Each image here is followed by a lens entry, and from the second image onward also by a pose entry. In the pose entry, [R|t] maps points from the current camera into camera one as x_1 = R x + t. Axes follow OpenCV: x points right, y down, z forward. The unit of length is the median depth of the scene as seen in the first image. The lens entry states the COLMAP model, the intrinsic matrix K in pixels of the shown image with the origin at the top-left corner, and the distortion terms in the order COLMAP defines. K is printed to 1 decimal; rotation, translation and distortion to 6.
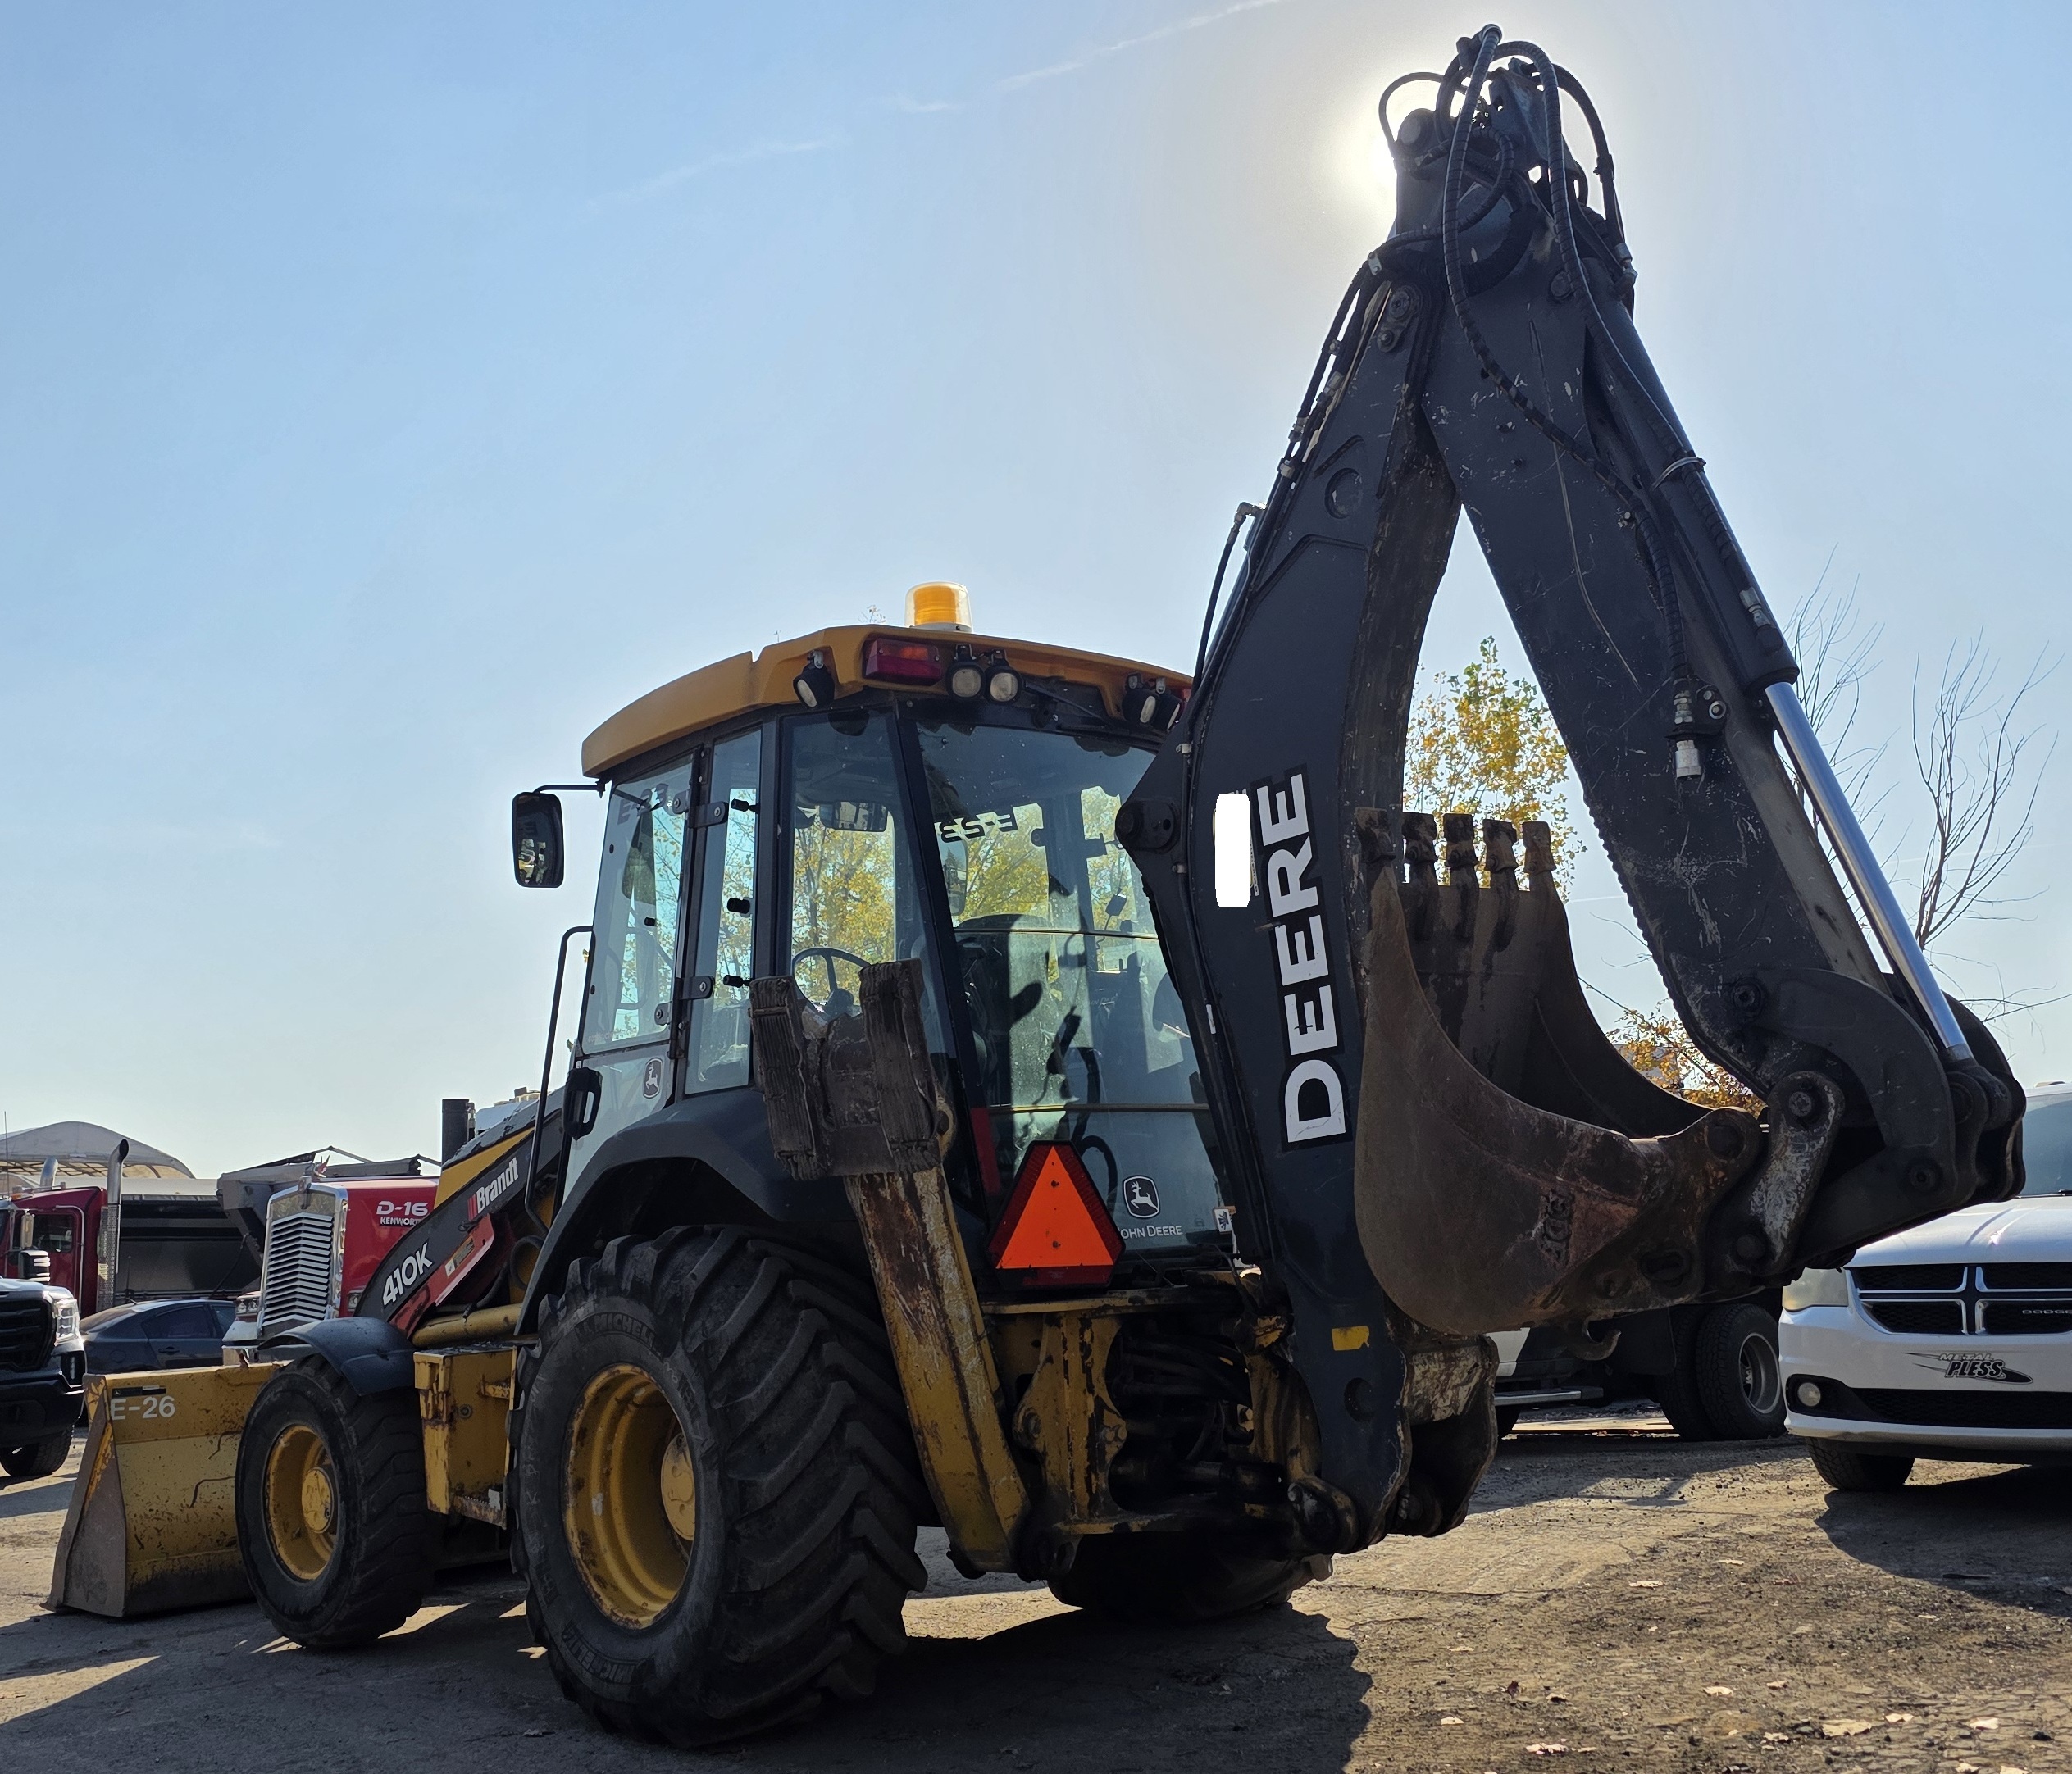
lens RADIAL K [[2178.1, 0, 958.3], [0, 2178.1, 852.0], [0, 0, 1]] dist [0.054094, 0.000000]
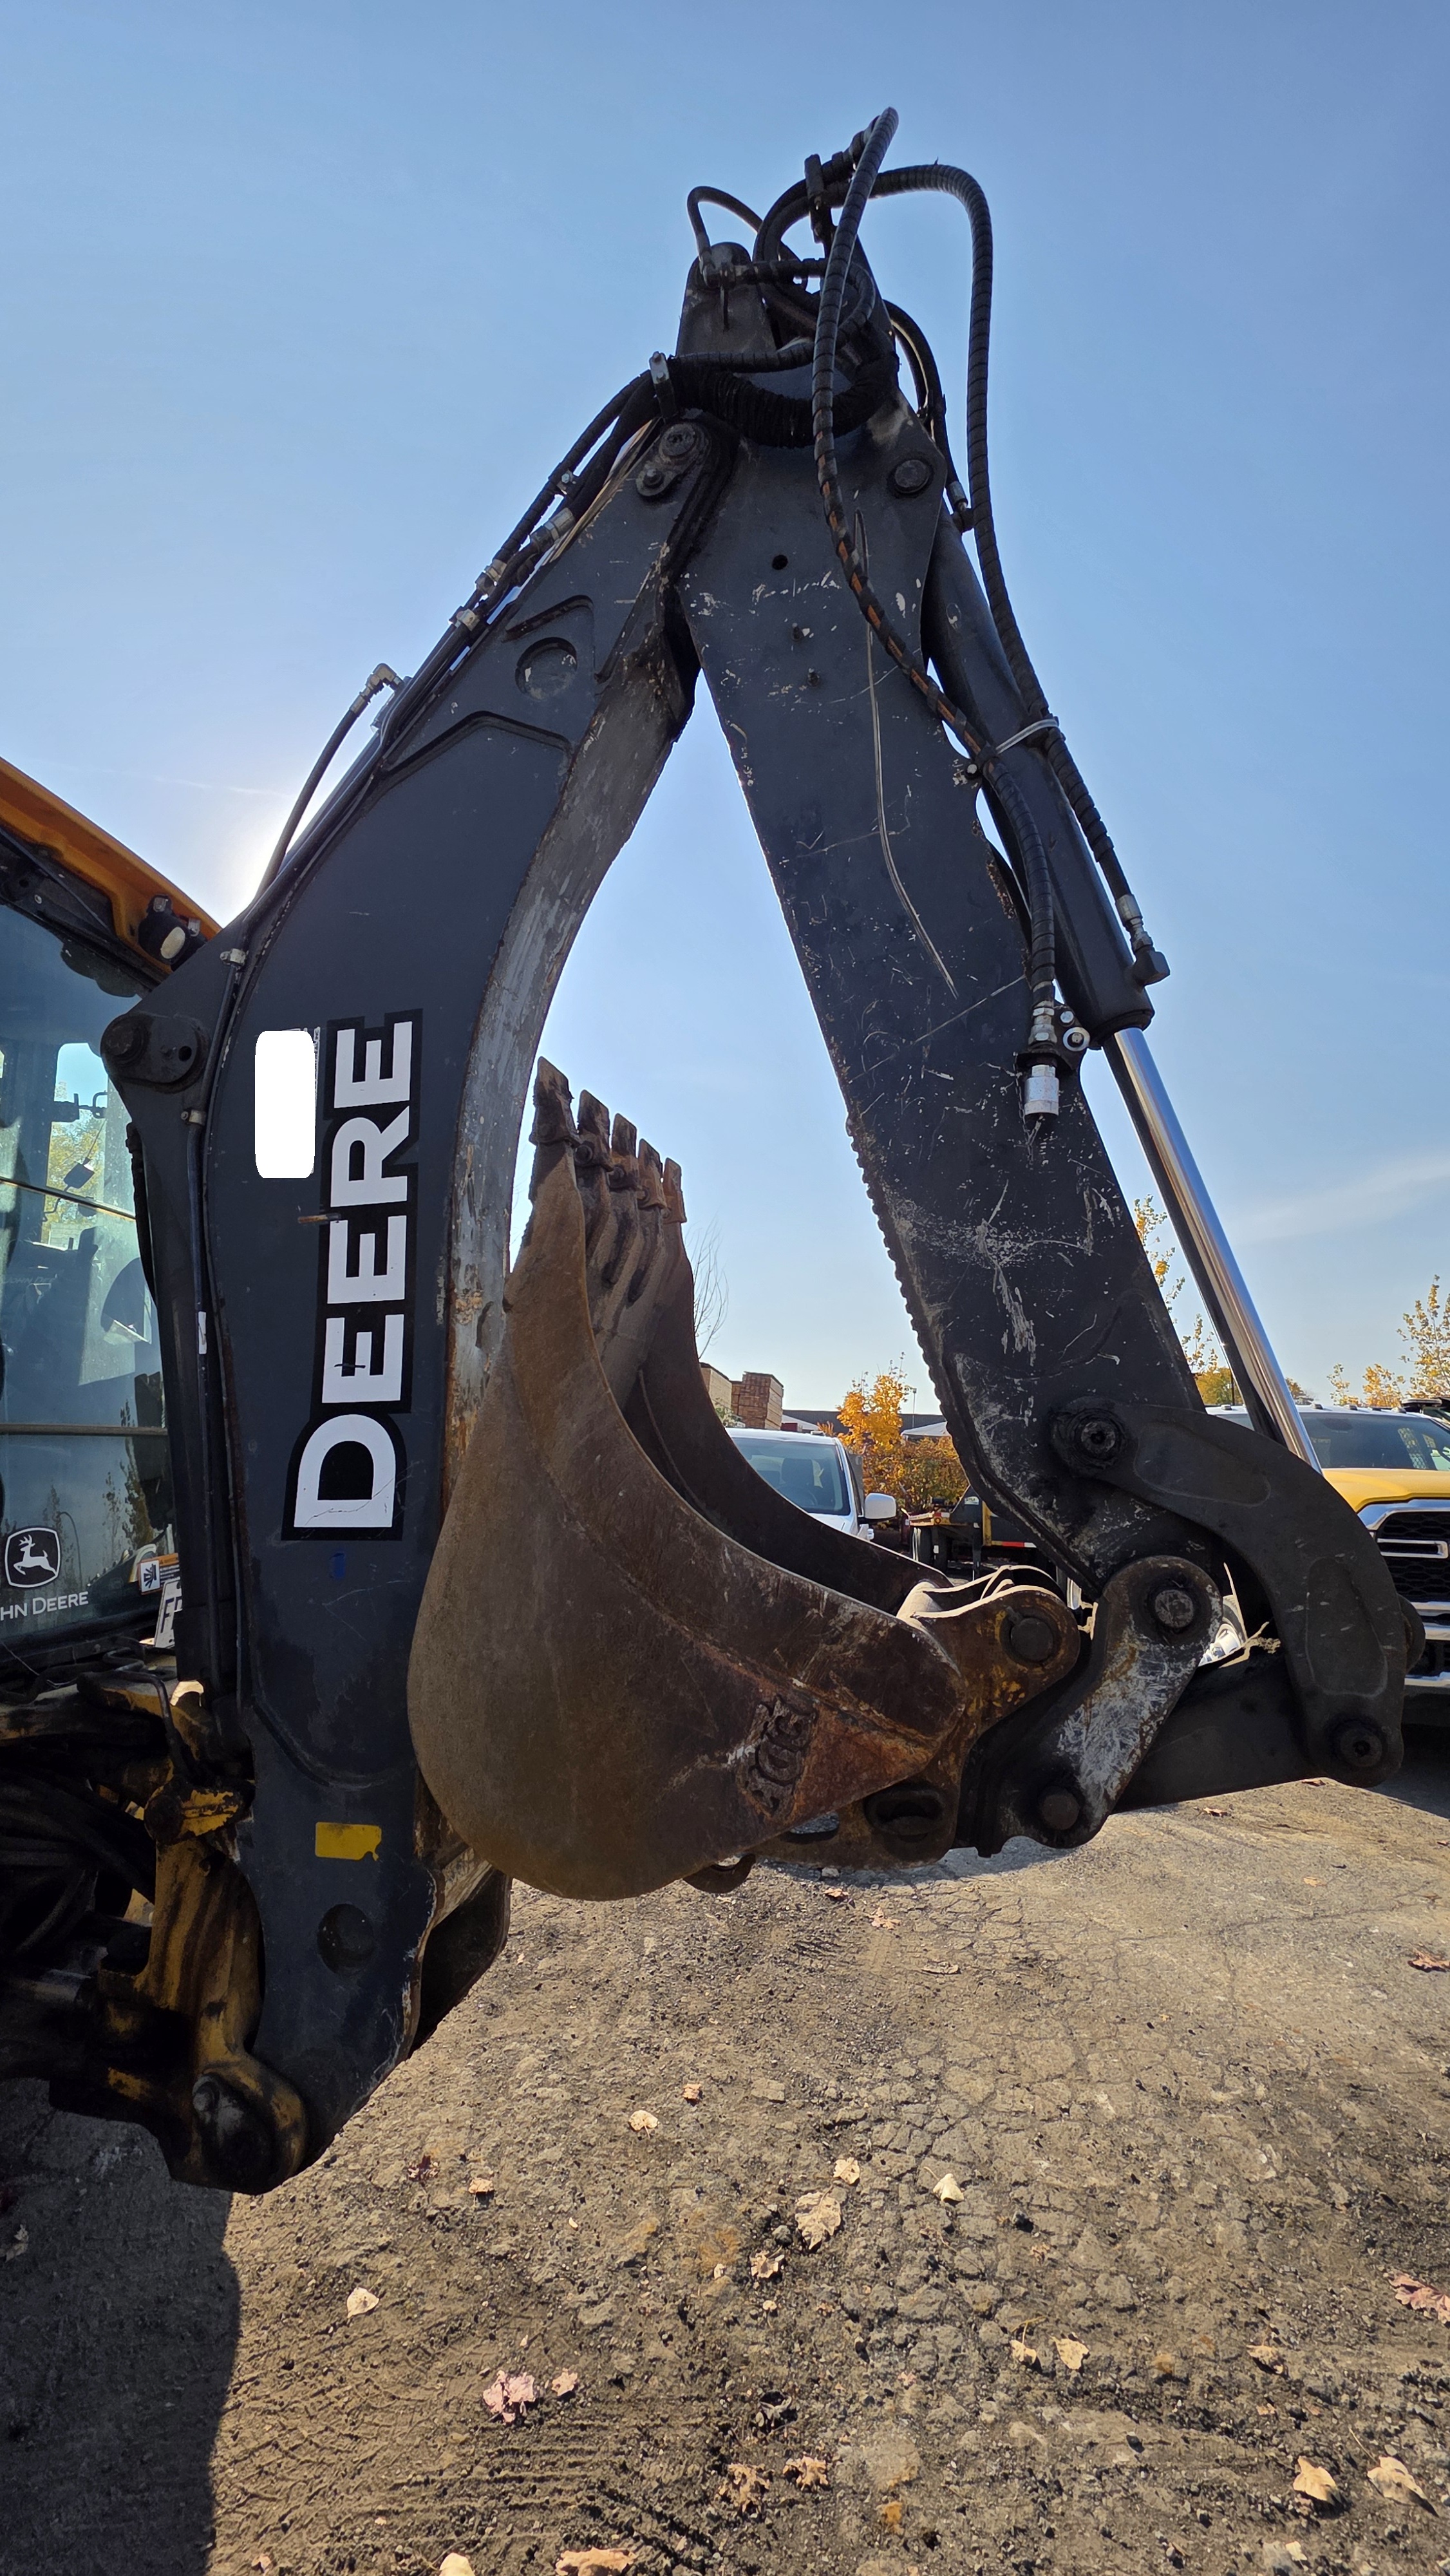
lens RADIAL K [[1023.3, 0, 715.7], [0, 1023.3, 1292.5], [0, 0, 1]] dist [0.006190, -0.000479]
pose [[0.791959, 0.172631, 0.585661, 0.052368], [-0.190755, 0.981140, -0.031254, 0.043382], [-0.580011, -0.086966, 0.809953, 0.647516]]
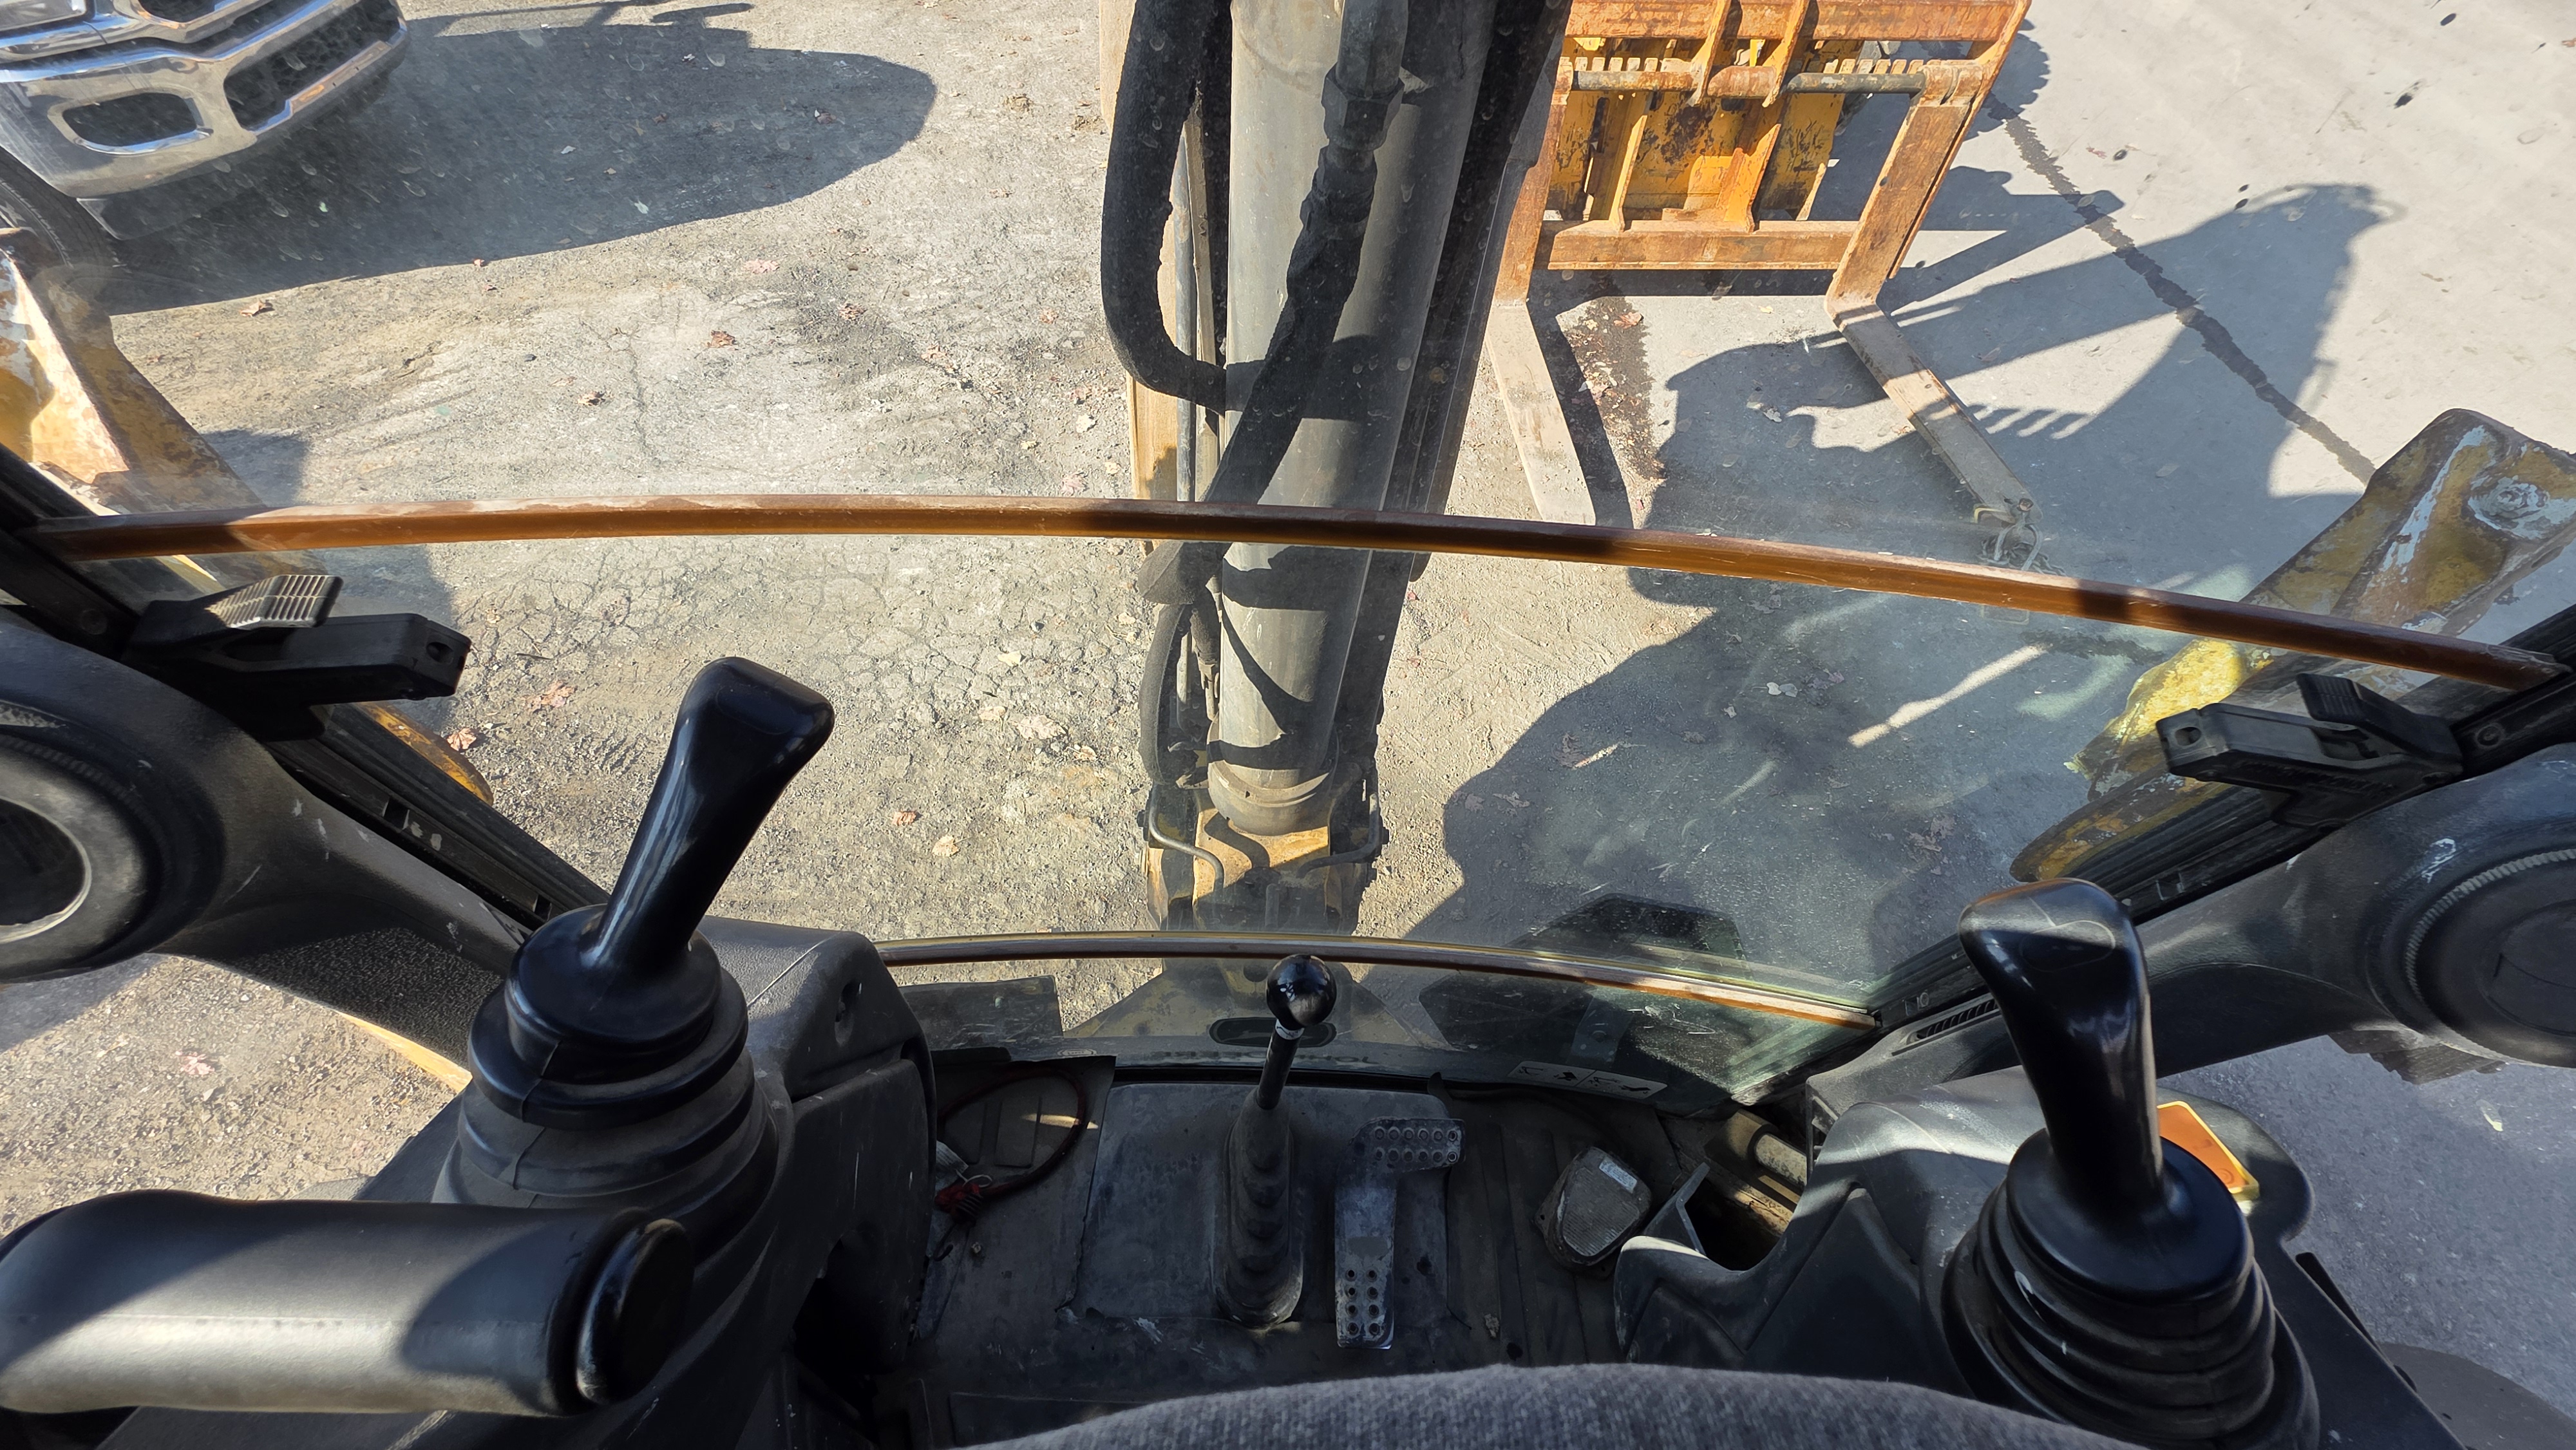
lens RADIAL K [[1023.3, 0, 1285.2], [0, 1023.3, 731.7], [0, 0, 1]] dist [0.006190, -0.000479]
pose [[-0.763134, -0.482568, 0.429830, 0.032822], [-0.135962, 0.770129, 0.623230, 0.007715], [-0.631776, 0.417167, -0.653323, 1.173529]]
